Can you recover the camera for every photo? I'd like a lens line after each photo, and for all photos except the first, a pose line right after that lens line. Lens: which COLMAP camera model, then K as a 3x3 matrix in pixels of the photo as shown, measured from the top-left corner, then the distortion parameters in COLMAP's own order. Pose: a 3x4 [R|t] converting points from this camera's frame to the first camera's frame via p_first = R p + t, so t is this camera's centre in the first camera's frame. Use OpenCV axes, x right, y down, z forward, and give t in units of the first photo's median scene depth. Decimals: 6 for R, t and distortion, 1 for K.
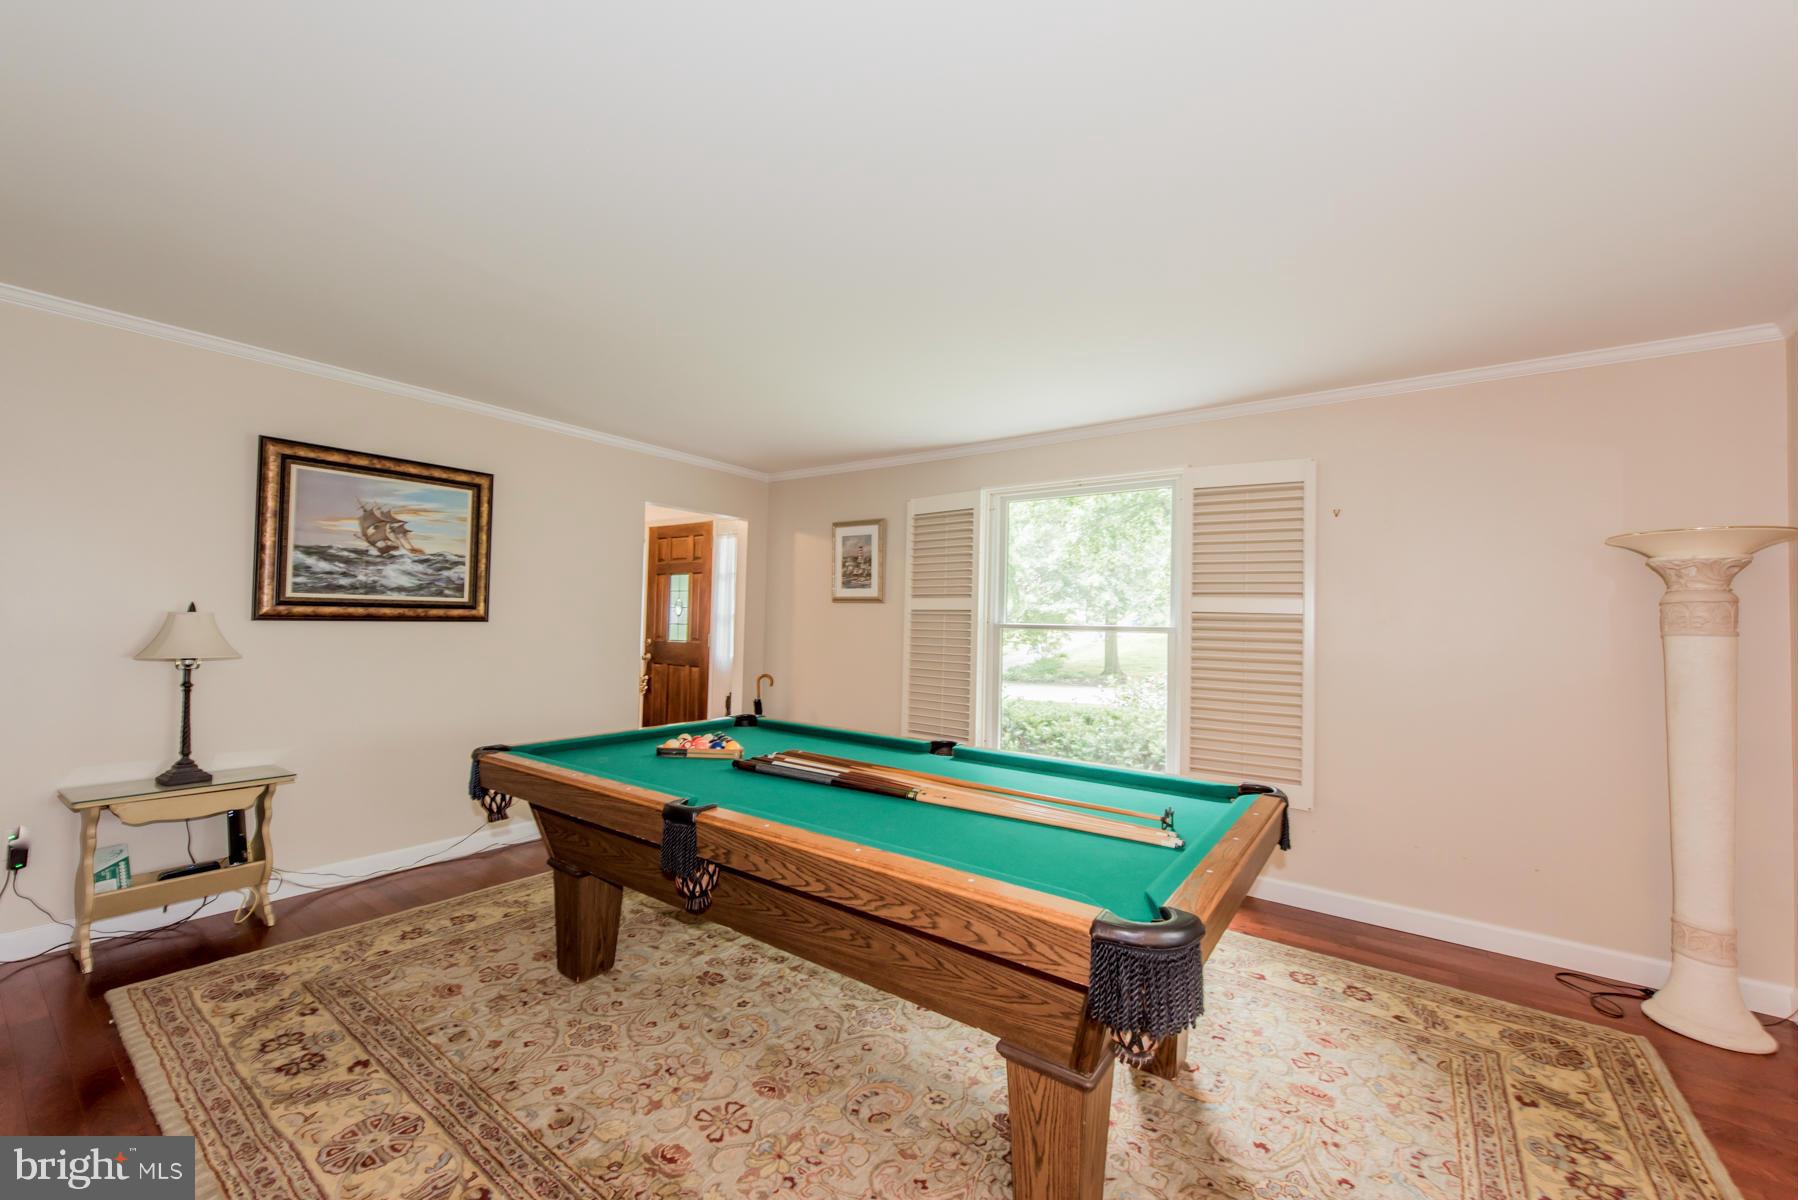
lens RADIAL K [[699.9, 0, 903.0], [0, 699.9, 602.9], [0, 0, 1]] dist [0.015329, -0.000294]
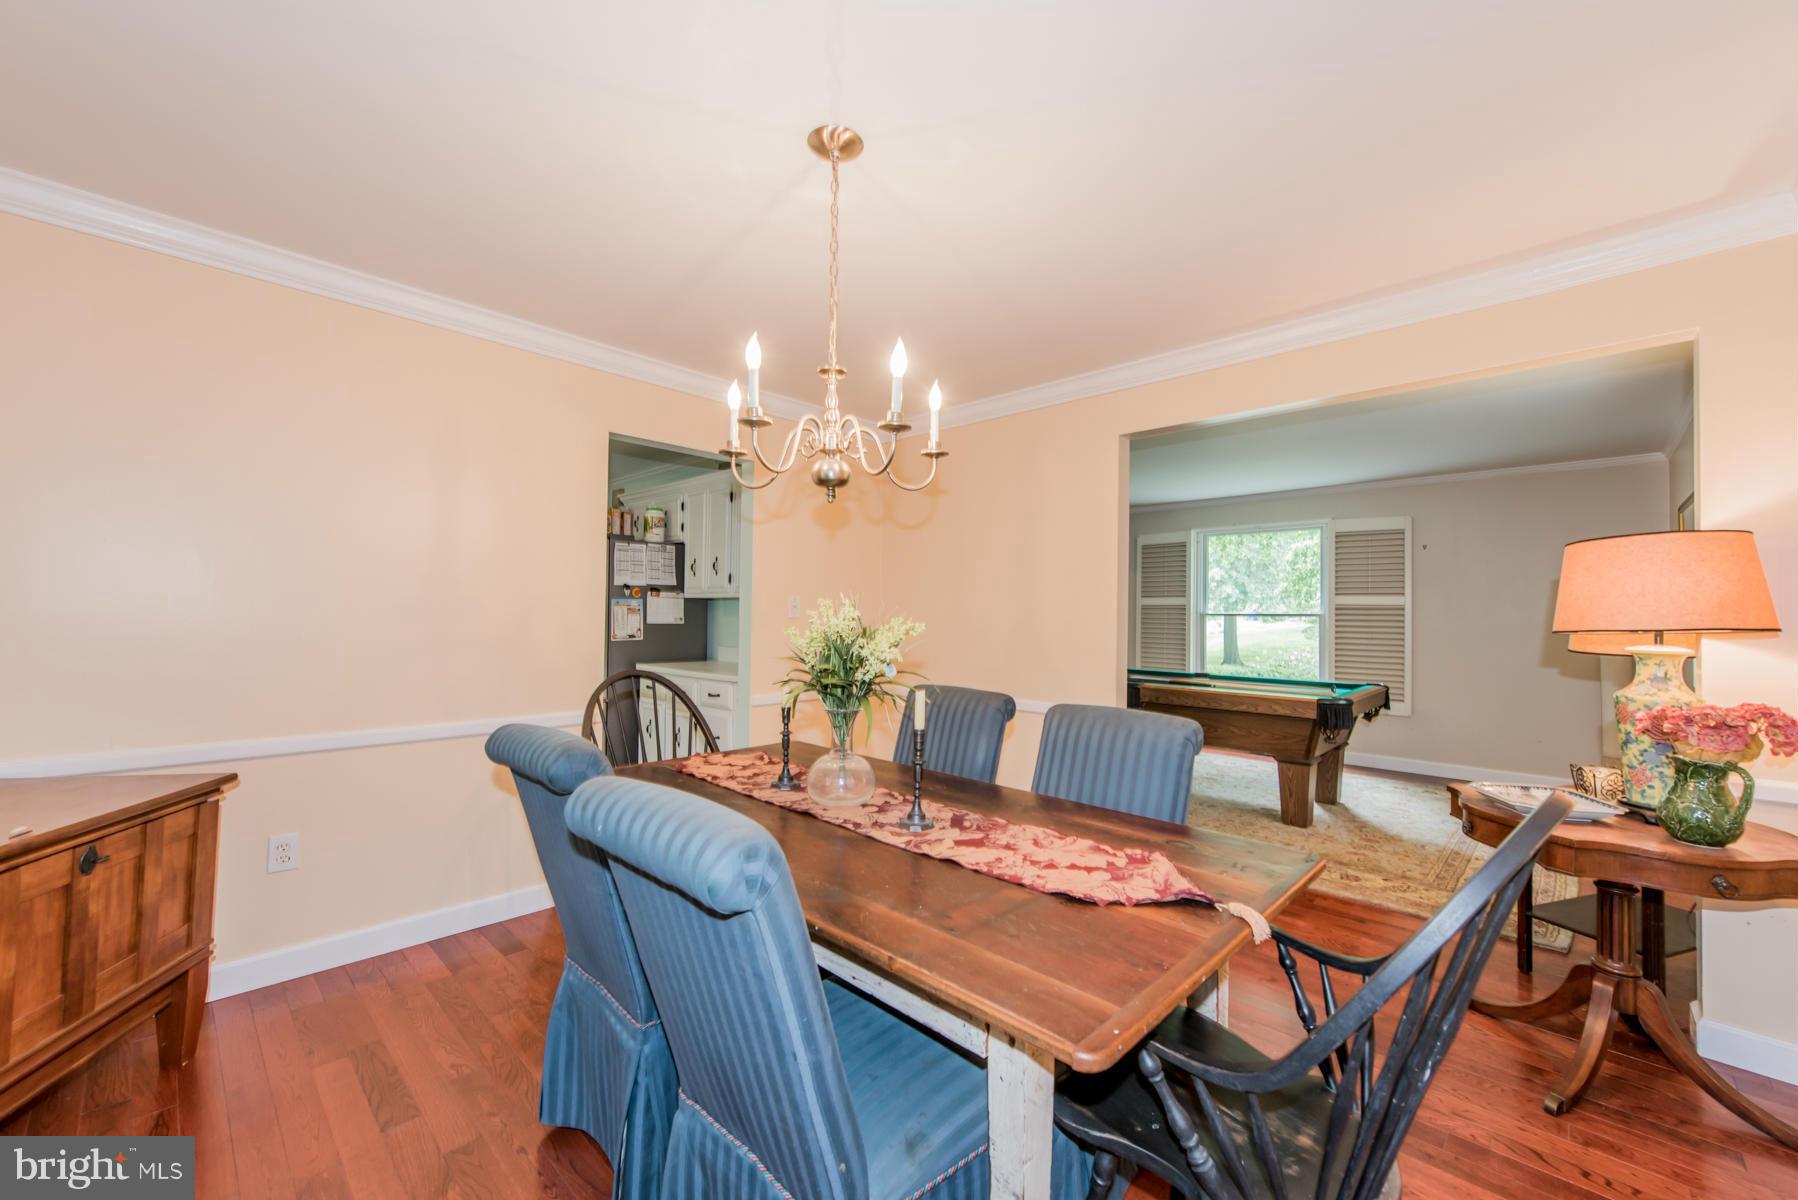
lens RADIAL K [[699.9, 0, 903.0], [0, 699.9, 602.9], [0, 0, 1]] dist [0.015329, -0.000294]
pose [[0.990818, -0.012778, -0.134596, -0.332467], [0.013708, 0.999888, 0.005984, -0.013375], [0.134505, -0.007775, 0.990882, -0.699392]]
